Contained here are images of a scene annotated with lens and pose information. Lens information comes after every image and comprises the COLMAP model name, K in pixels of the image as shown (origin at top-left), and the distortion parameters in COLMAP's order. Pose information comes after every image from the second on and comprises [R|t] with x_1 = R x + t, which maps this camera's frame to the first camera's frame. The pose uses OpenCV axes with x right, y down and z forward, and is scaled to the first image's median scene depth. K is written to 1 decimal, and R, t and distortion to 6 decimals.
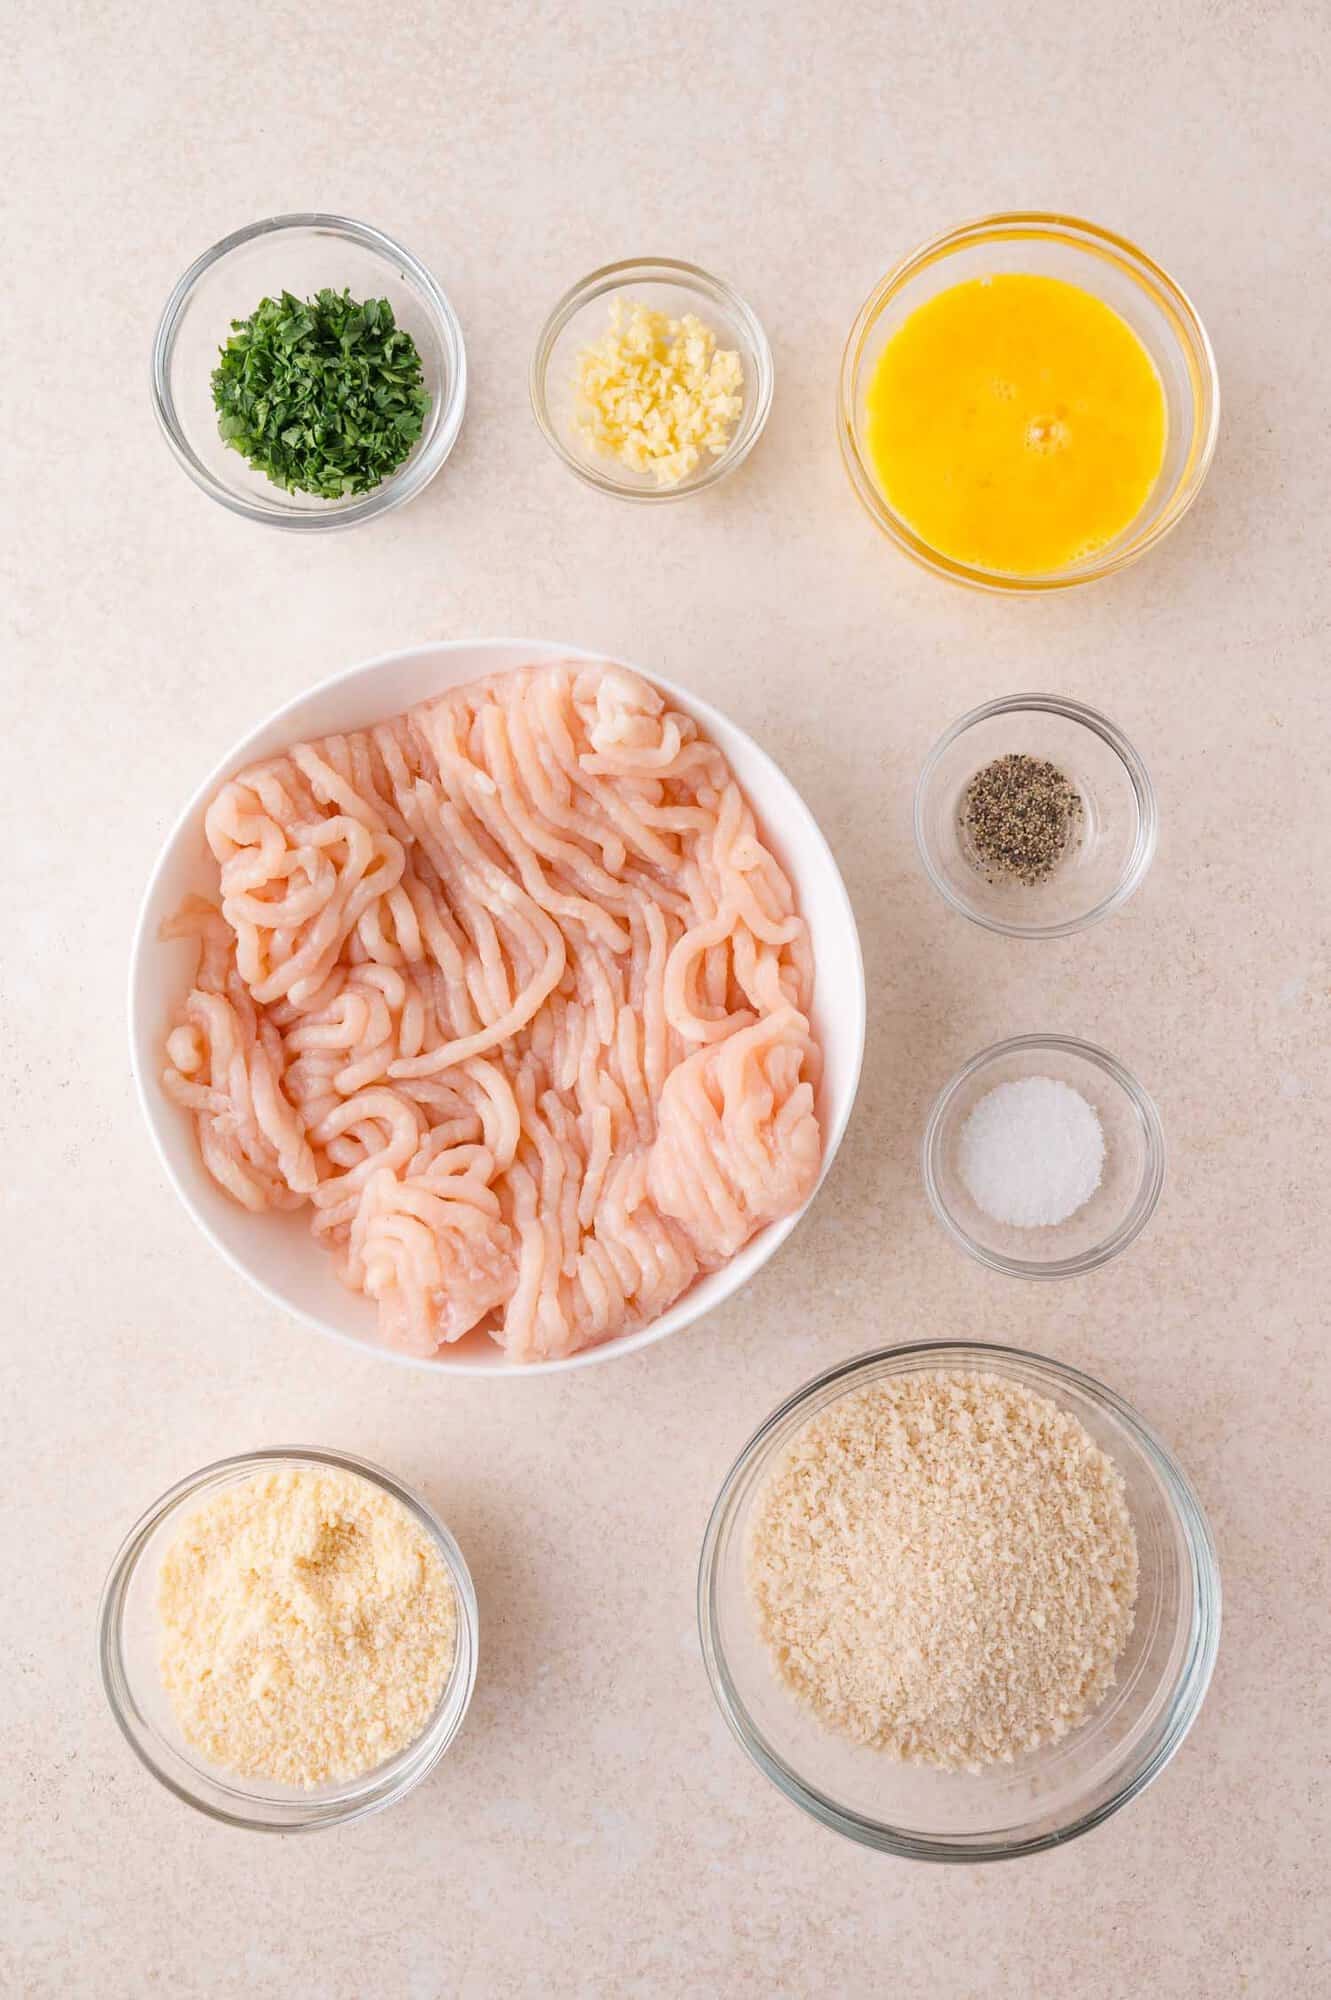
lens RADIAL K [[1882.5, 0, 665.5], [0, 1882.5, 1000.0], [0, 0, 1]] dist [-0.015160, -0.015083]
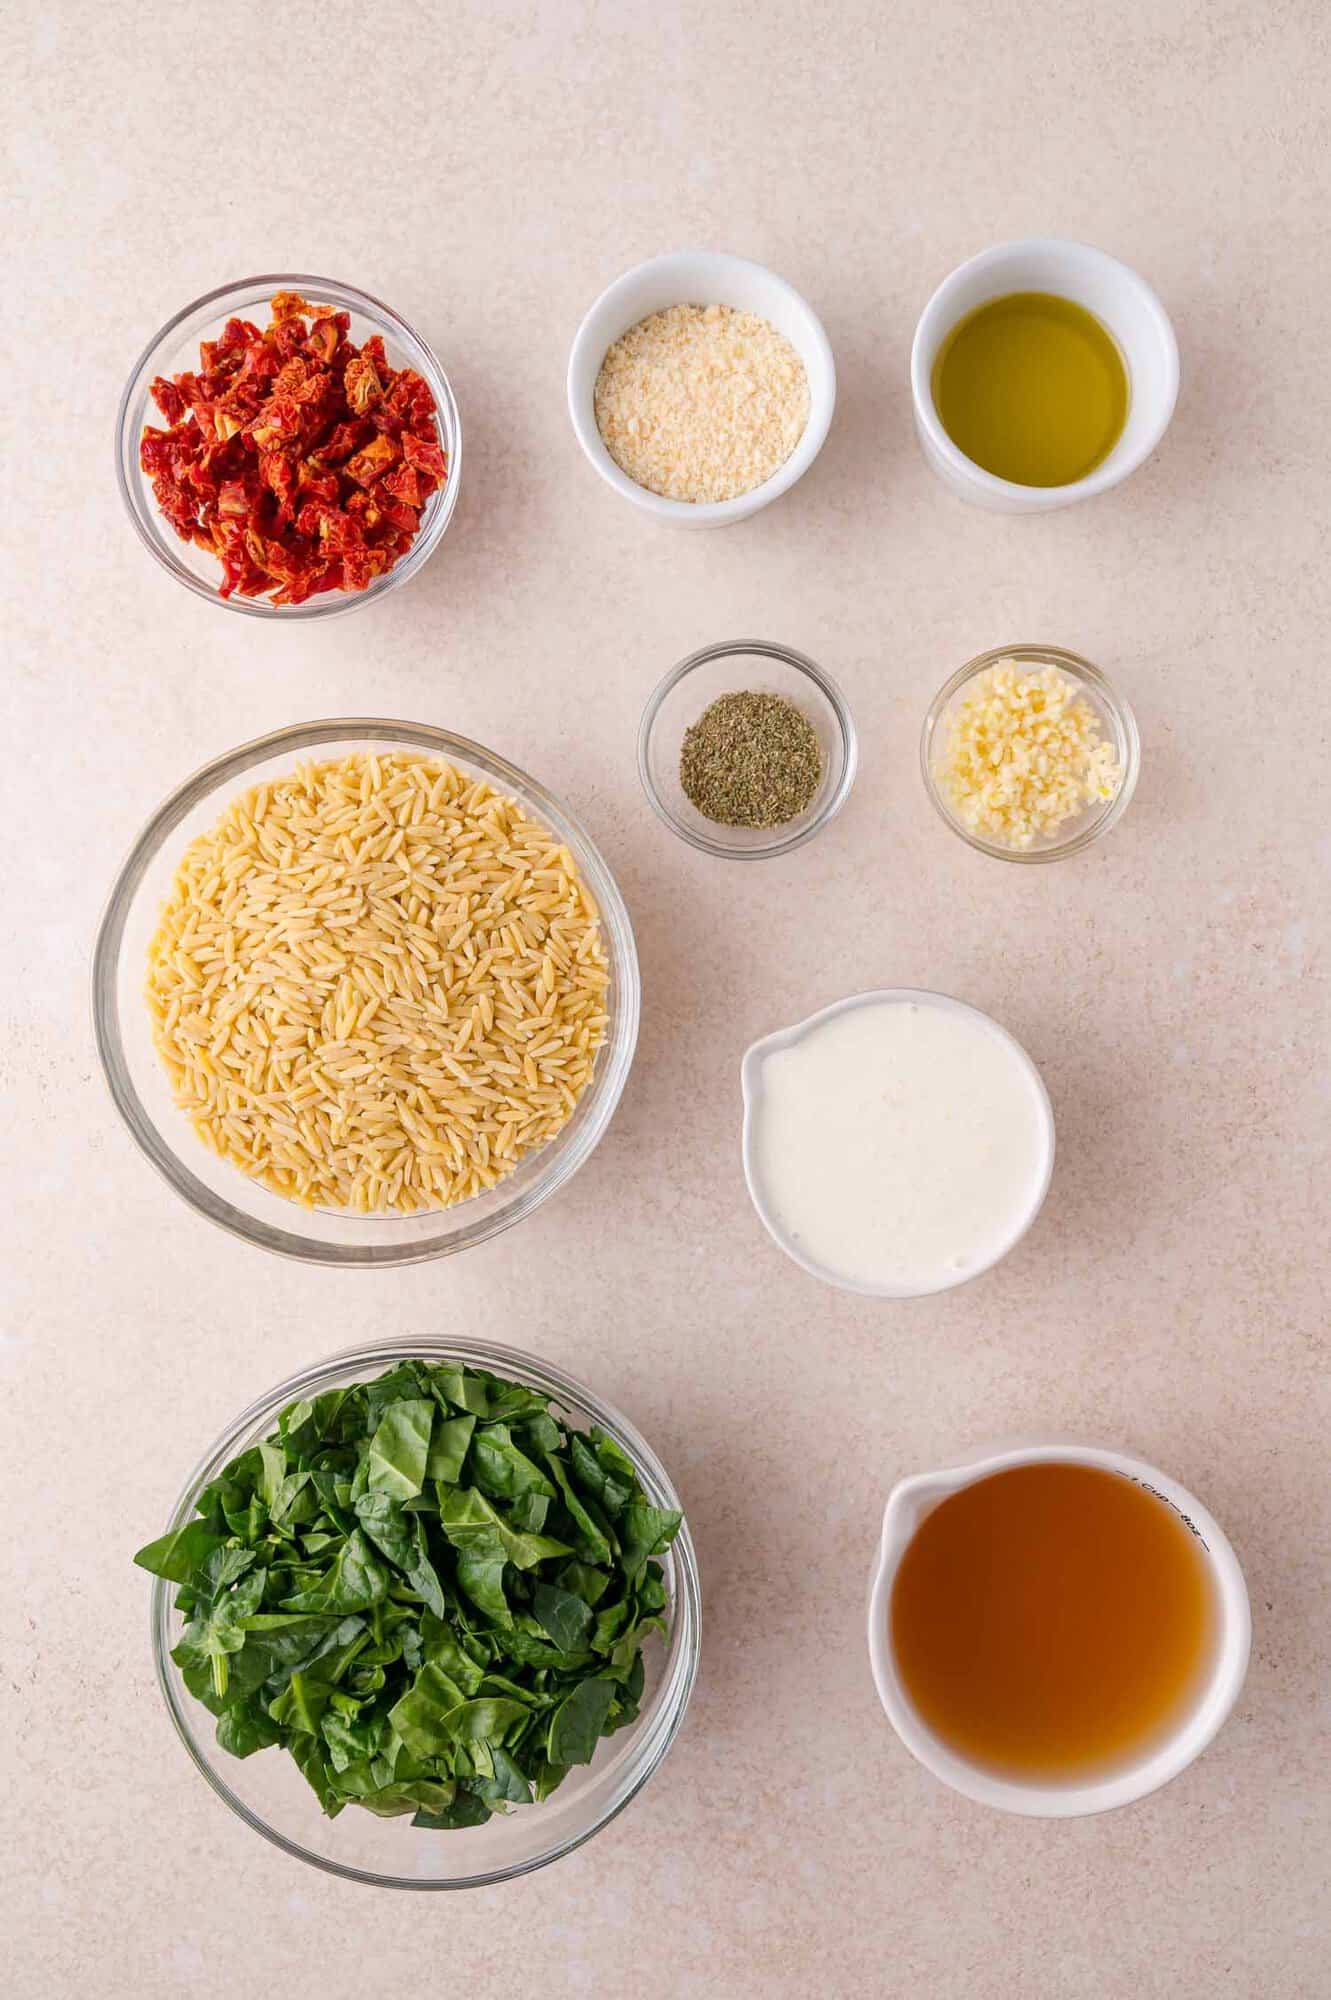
lens RADIAL K [[1882.5, 0, 665.5], [0, 1882.5, 1000.0], [0, 0, 1]] dist [-0.015160, -0.015083]
pose [[0.999406, -0.023786, 0.024936, -0.001066], [0.023670, 0.999708, 0.004938, 0.000418], [-0.025047, -0.004345, 0.999677, -0.114340]]
